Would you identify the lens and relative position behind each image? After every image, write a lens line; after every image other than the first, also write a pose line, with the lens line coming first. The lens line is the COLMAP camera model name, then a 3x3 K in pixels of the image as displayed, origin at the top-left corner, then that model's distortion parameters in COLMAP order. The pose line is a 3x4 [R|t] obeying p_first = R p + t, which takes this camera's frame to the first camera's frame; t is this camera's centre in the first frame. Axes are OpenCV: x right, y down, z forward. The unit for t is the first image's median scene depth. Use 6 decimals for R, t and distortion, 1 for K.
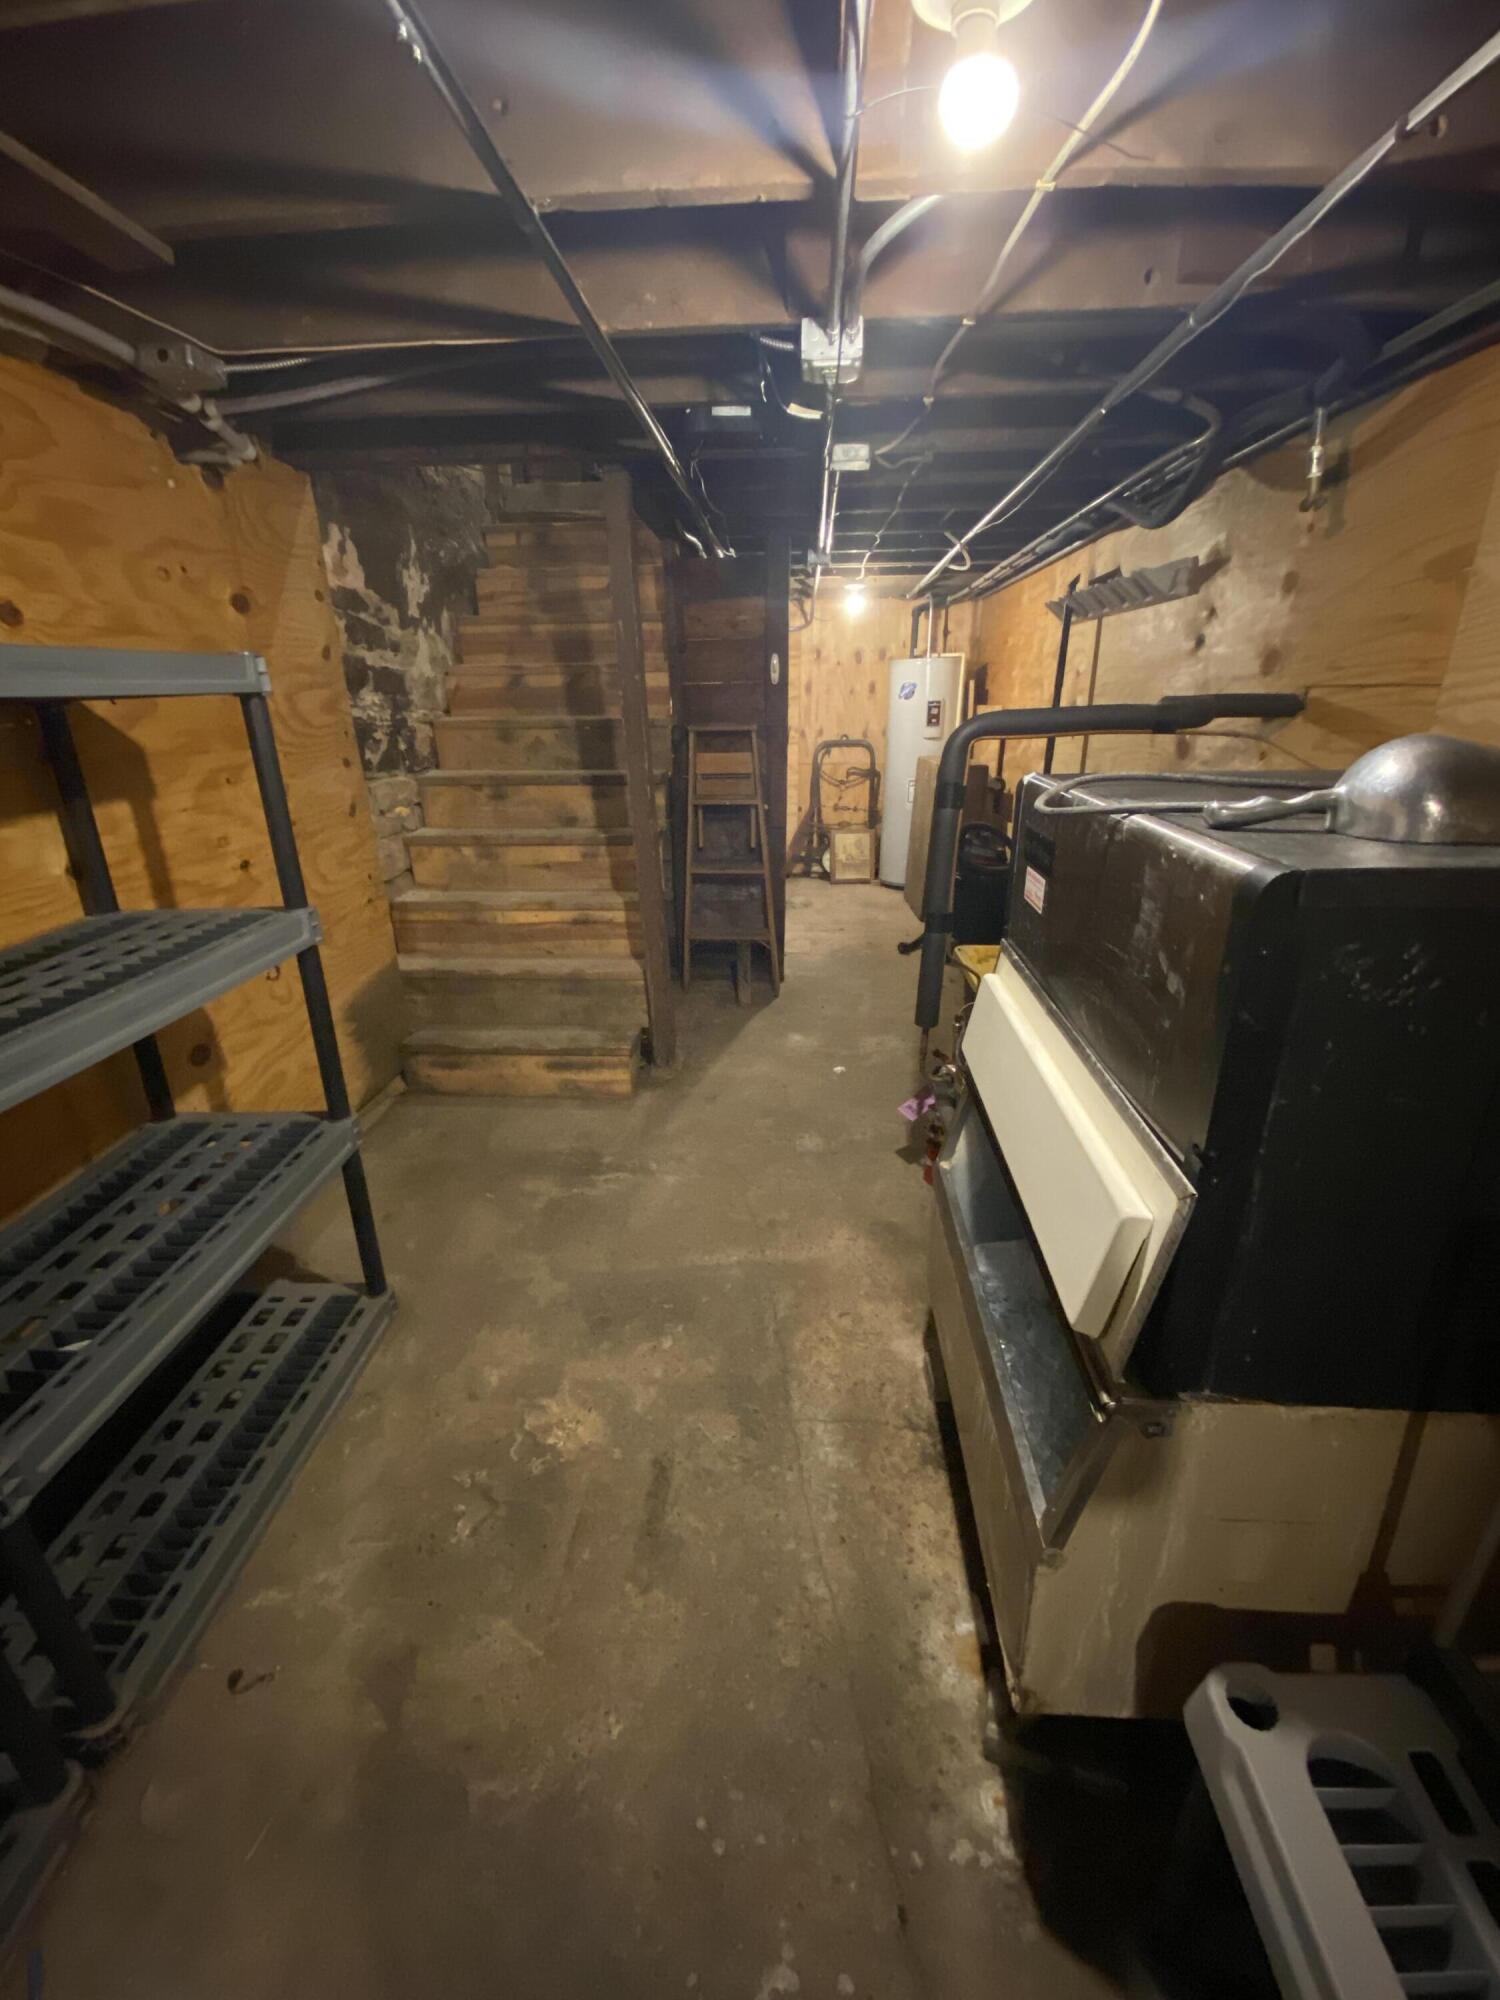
lens RADIAL K [[801.3, 0, 738.3], [0, 801.3, 993.9], [0, 0, 1]] dist [-0.003254, -0.000584]
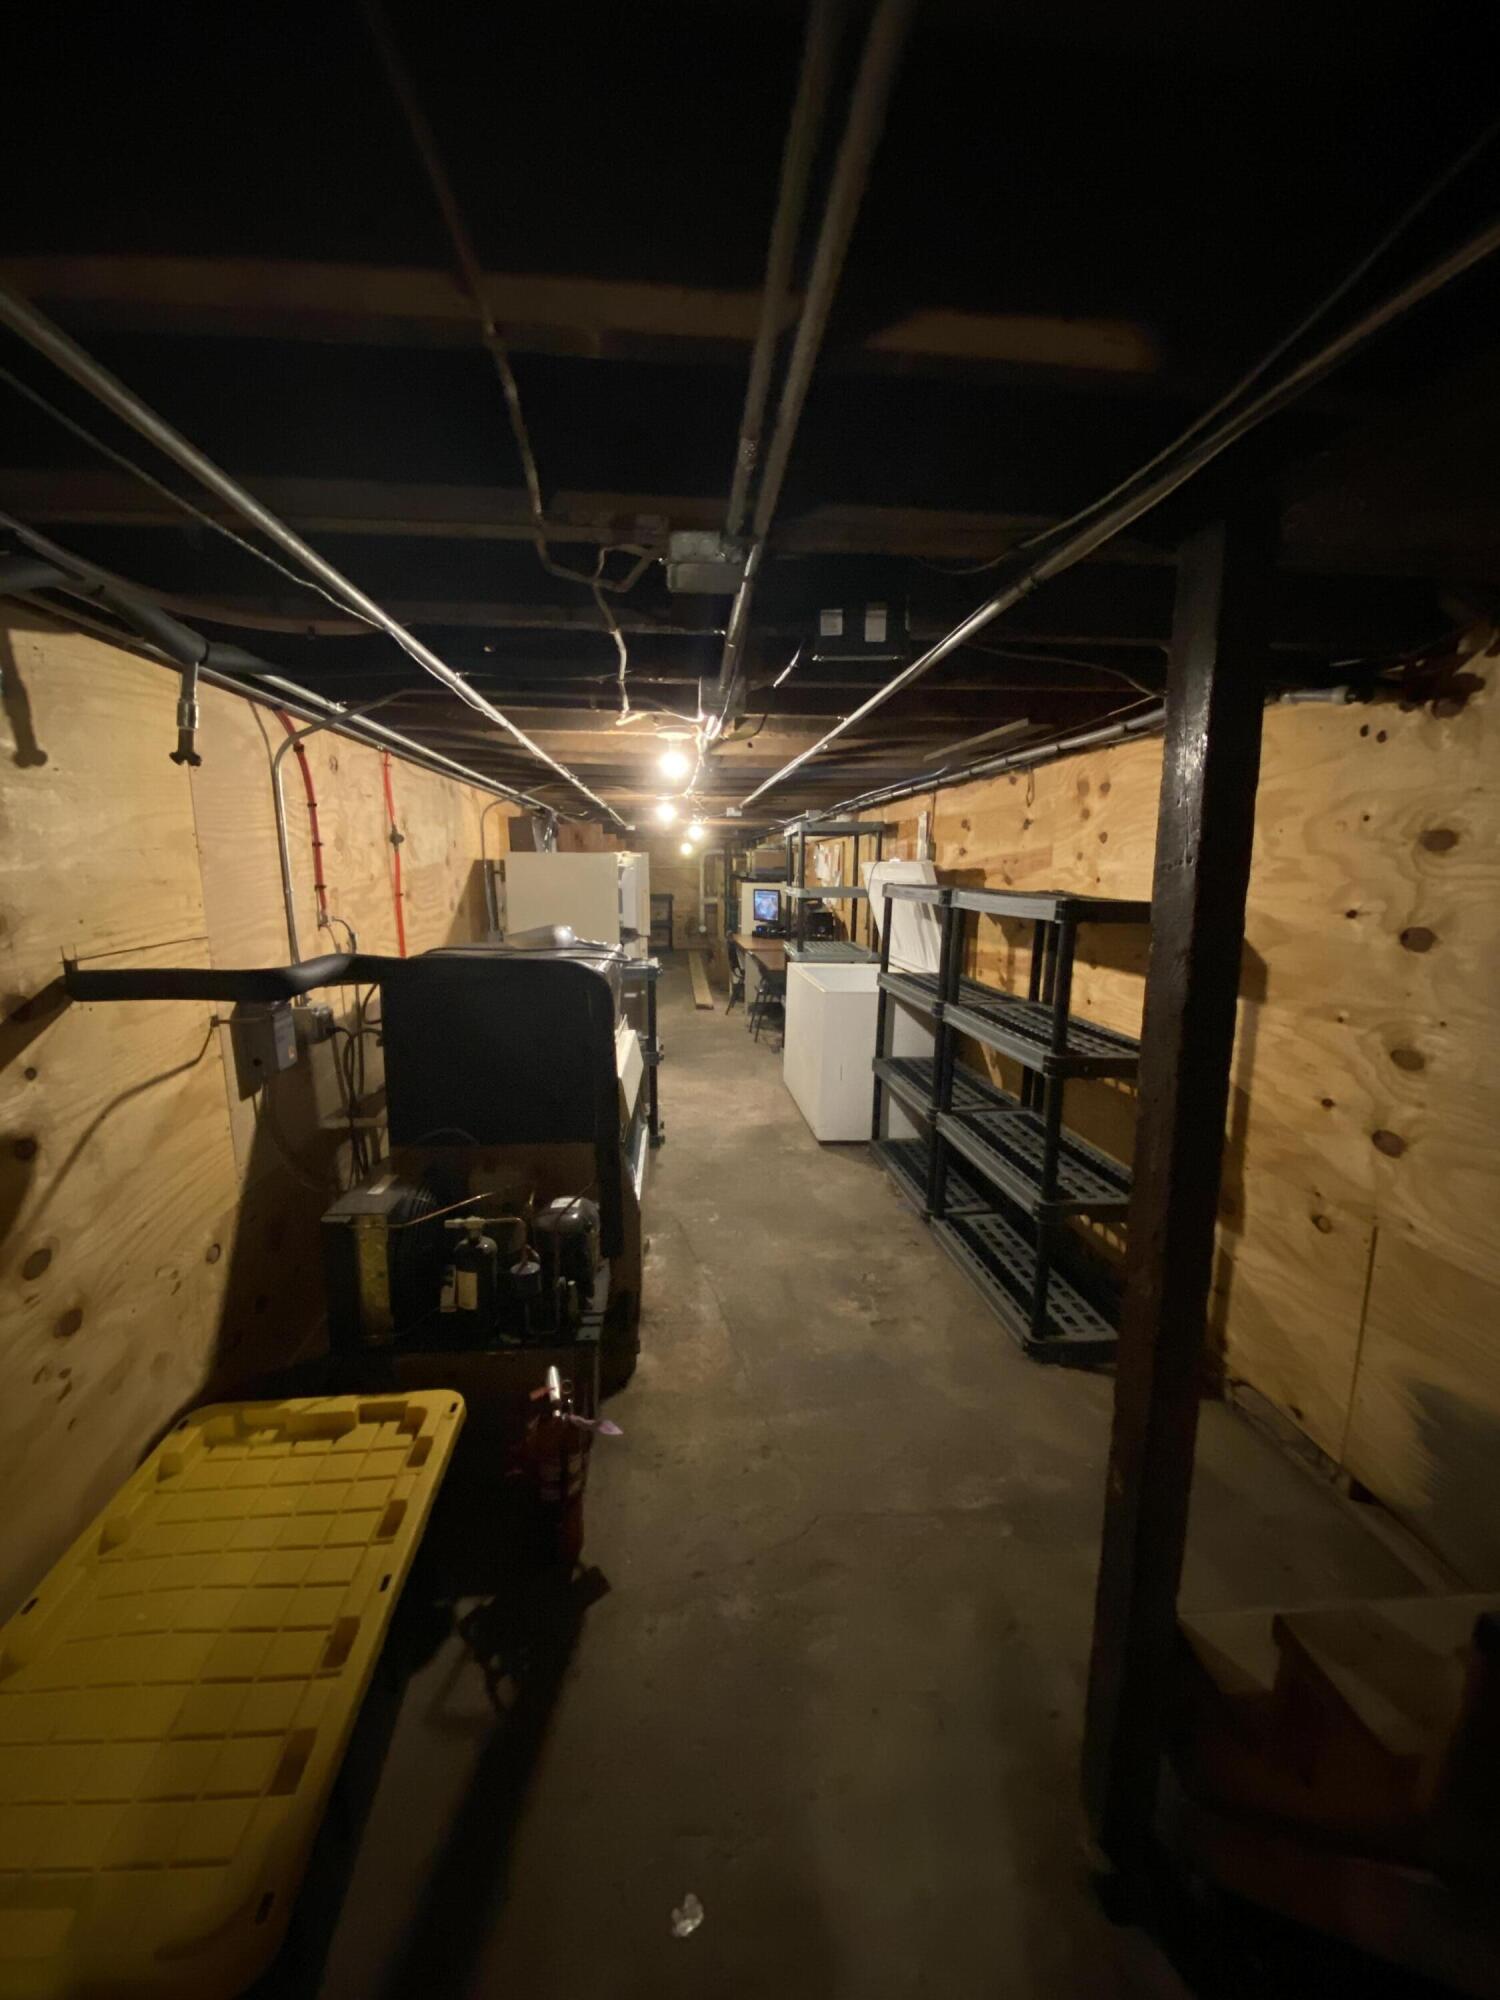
lens RADIAL K [[801.3, 0, 729.2], [0, 801.3, 1003.3], [0, 0, 1]] dist [-0.003254, -0.000584]
pose [[-0.988809, 0.034505, -0.145143, 0.302562], [-0.044430, 0.860630, 0.507289, -0.979023], [0.142419, 0.508061, -0.849465, 2.260145]]
